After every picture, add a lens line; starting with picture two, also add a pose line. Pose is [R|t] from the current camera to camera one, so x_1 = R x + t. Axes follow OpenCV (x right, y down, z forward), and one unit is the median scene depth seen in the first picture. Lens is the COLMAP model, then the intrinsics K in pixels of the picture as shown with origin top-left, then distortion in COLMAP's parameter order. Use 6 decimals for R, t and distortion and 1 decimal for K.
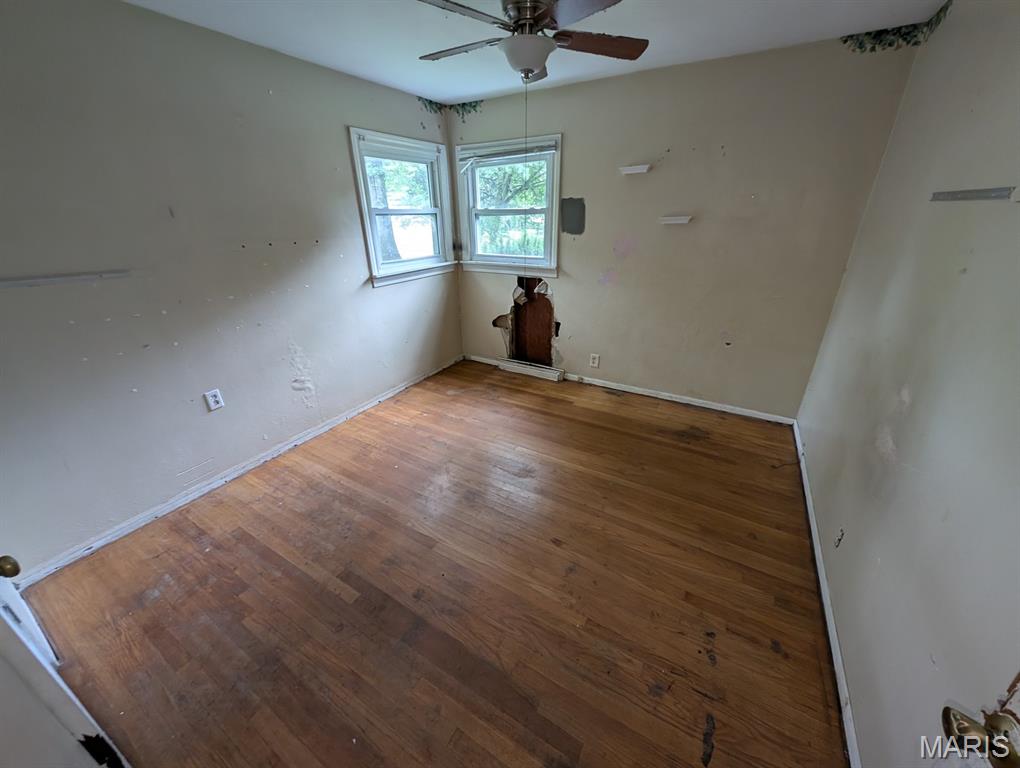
lens RADIAL K [[382.6, 0, 507.5], [0, 382.6, 381.4], [0, 0, 1]] dist [0.008749, -0.002407]
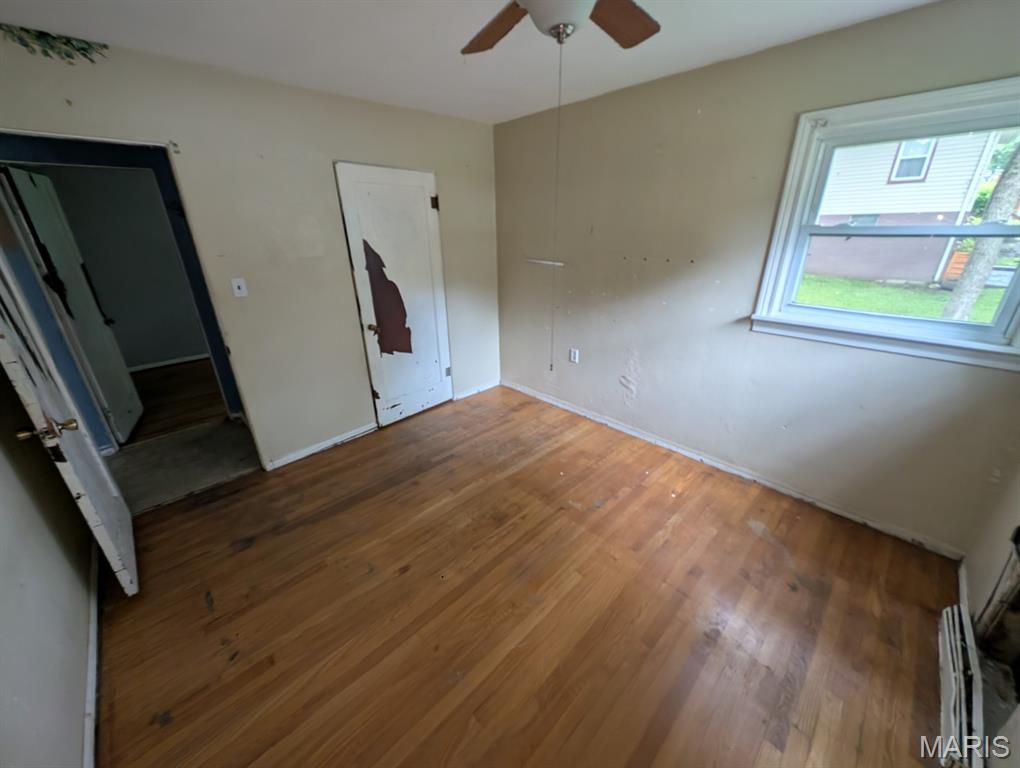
lens RADIAL K [[382.6, 0, 511.0], [0, 382.6, 381.4], [0, 0, 1]] dist [0.008749, -0.002407]
pose [[-0.256644, 0.381660, -0.887958, 0.548110], [-0.377264, 0.806290, 0.455597, -0.384349], [0.889835, 0.451921, -0.062943, 0.787717]]
